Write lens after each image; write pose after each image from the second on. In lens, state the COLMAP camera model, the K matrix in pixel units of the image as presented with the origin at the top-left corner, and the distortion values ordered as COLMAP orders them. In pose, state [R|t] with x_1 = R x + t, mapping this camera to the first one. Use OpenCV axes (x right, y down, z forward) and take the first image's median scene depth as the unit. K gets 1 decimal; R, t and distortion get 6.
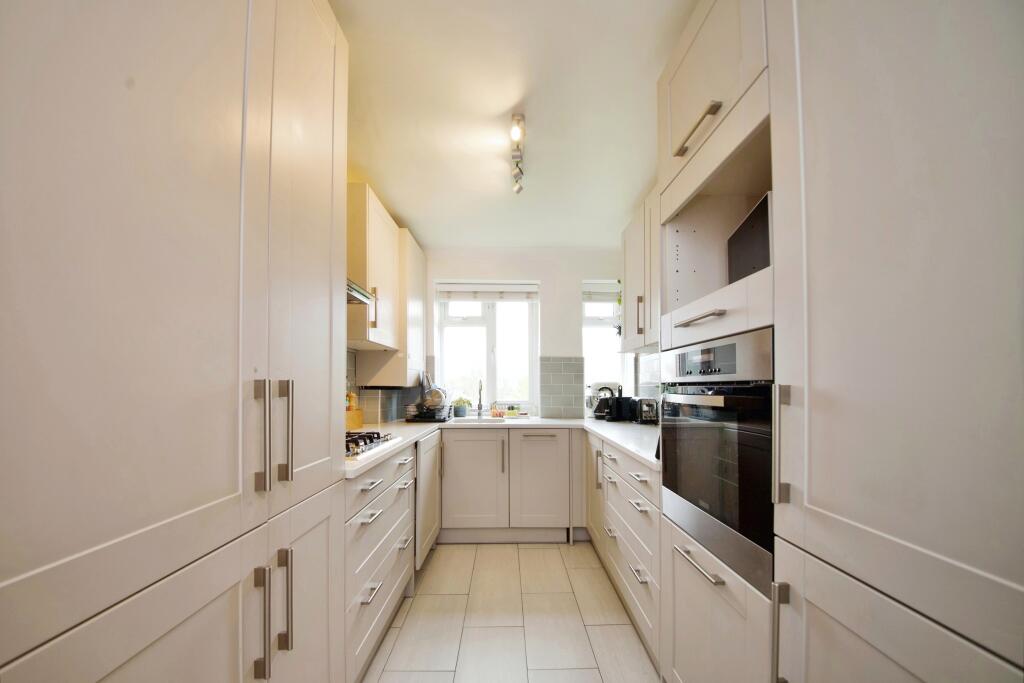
lens RADIAL K [[439.7, 0, 510.6], [0, 439.7, 357.7], [0, 0, 1]] dist [0.017404, -0.000164]
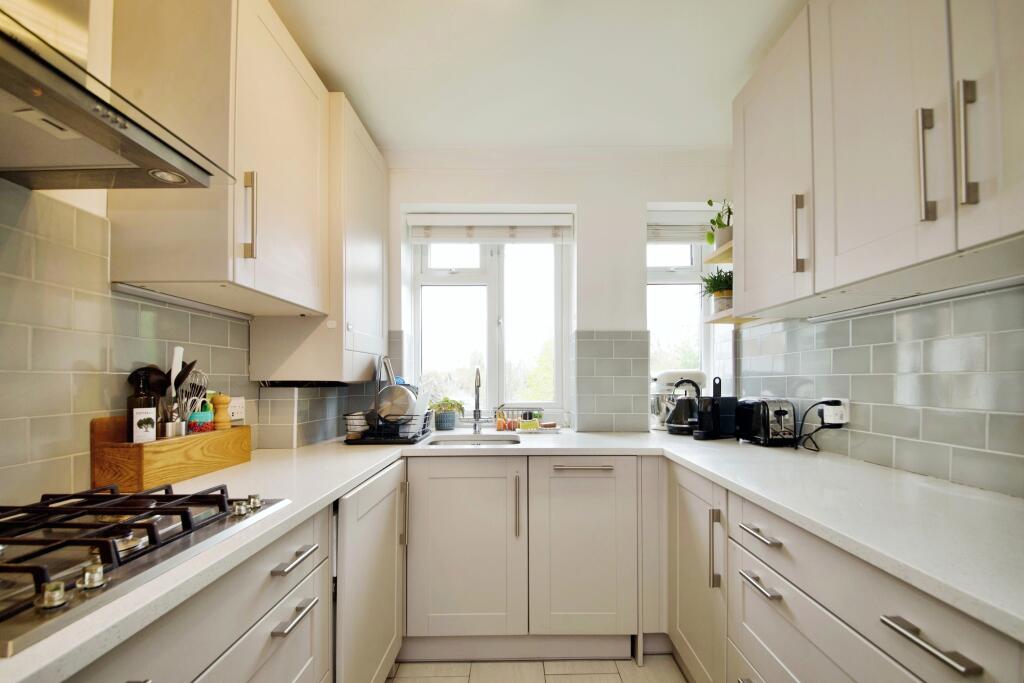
lens RADIAL K [[408.0, 0, 531.3], [0, 408.0, 336.1], [0, 0, 1]] dist [-0.000369, -0.000013]
pose [[0.998755, -0.000605, 0.049875, -0.023988], [0.002652, 0.999156, -0.040990, 0.028761], [-0.049808, 0.041072, 0.997914, 0.450931]]
